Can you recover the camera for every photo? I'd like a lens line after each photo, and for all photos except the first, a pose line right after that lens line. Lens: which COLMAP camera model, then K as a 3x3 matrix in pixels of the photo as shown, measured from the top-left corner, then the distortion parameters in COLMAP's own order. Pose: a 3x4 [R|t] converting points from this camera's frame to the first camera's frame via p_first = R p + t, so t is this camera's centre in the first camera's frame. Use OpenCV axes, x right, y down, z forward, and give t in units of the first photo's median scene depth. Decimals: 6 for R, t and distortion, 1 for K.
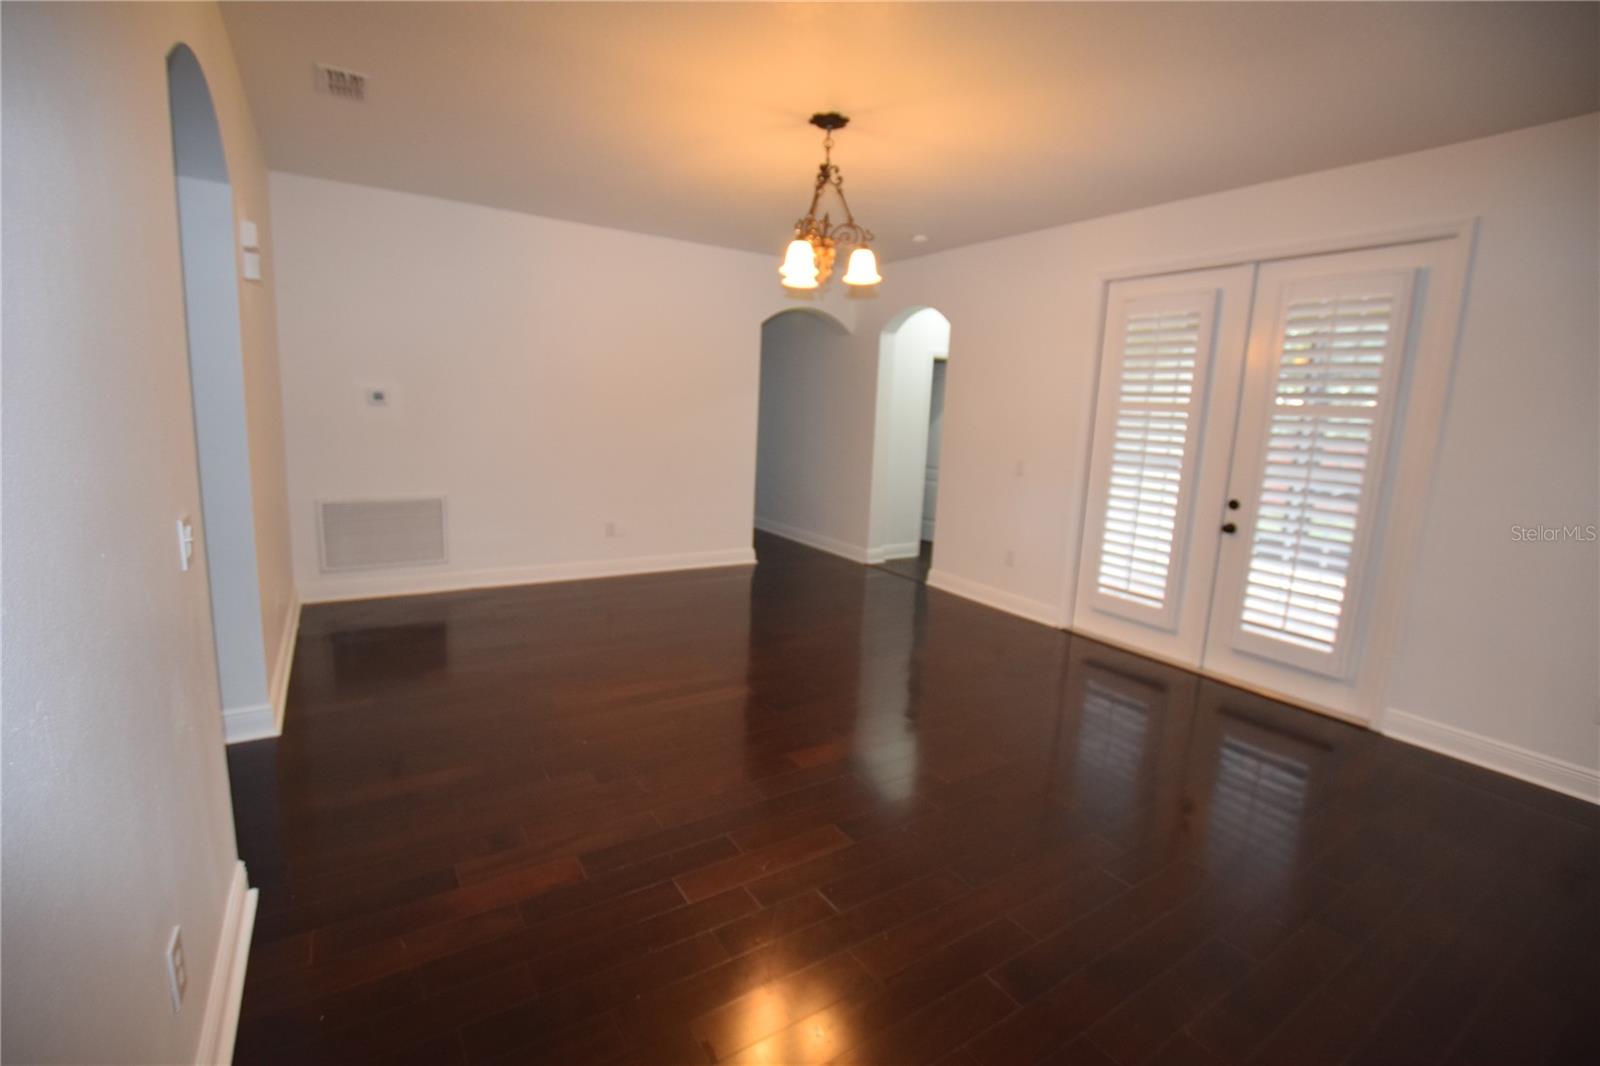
lens RADIAL K [[698.5, 0, 800.1], [0, 698.5, 528.2], [0, 0, 1]] dist [-0.026970, 0.000958]
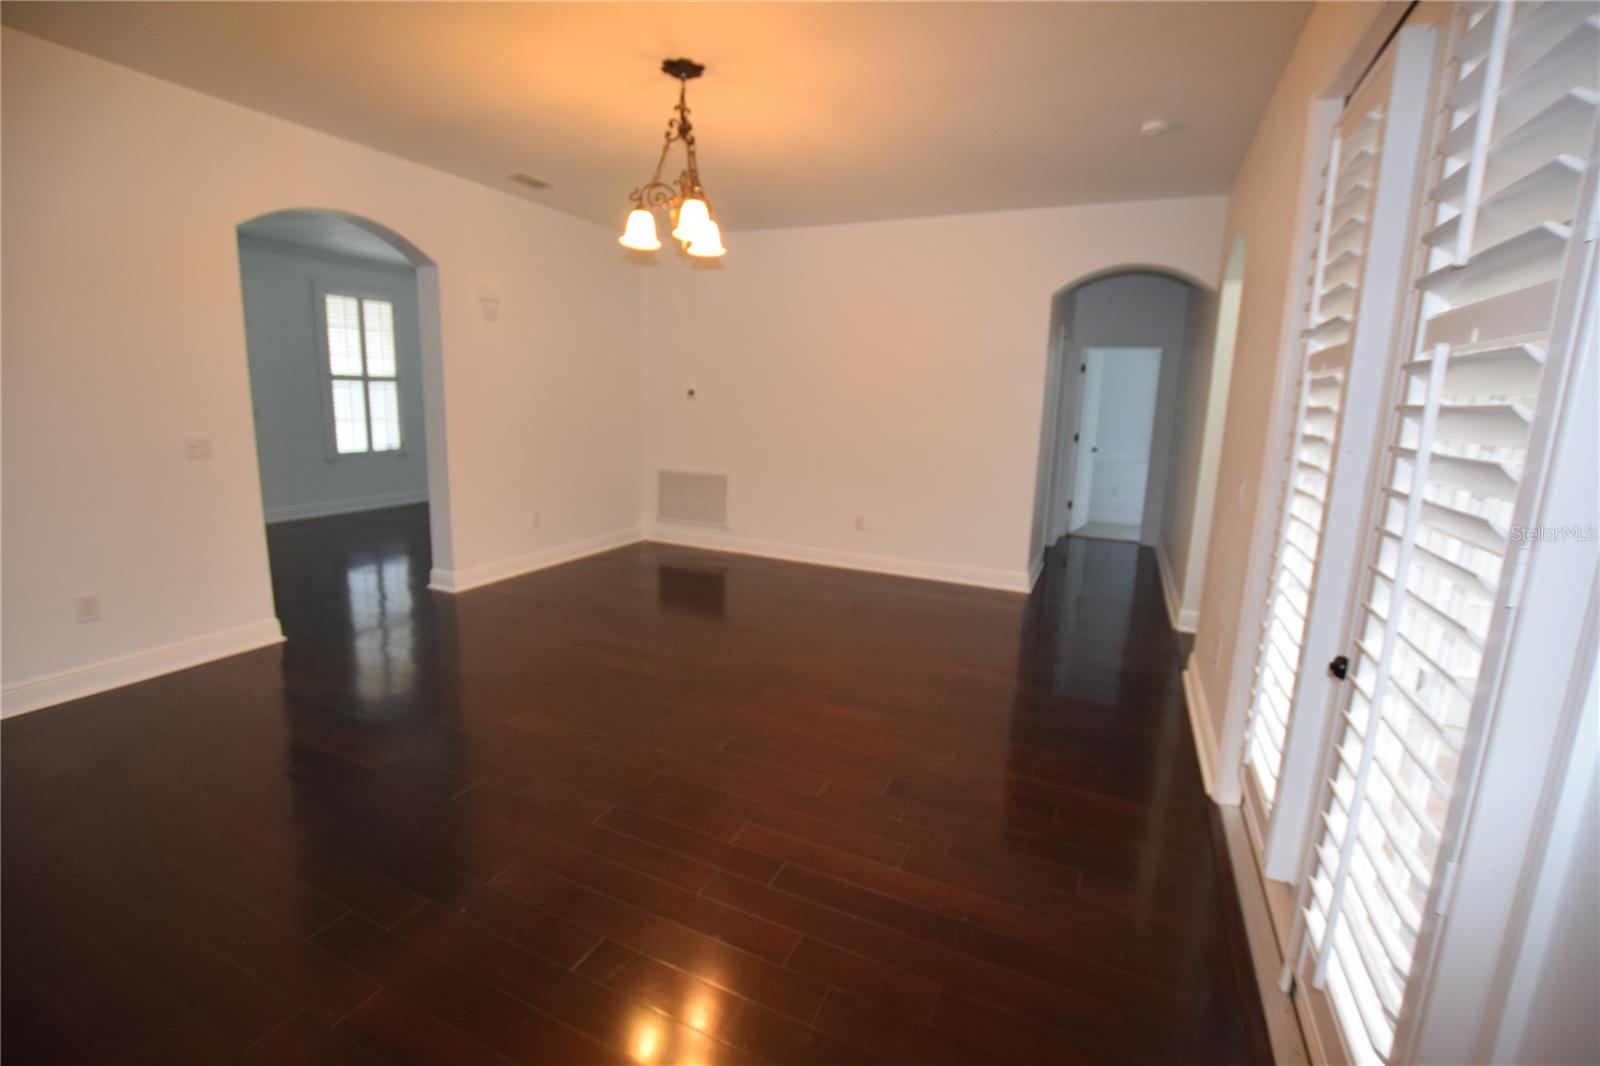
lens RADIAL K [[698.5, 0, 801.4], [0, 698.5, 530.2], [0, 0, 1]] dist [-0.026970, 0.000958]
pose [[0.536280, 0.138626, -0.832579, 0.629099], [-0.141467, 0.987229, 0.073253, -0.059932], [0.832100, 0.078498, 0.549042, 0.462581]]
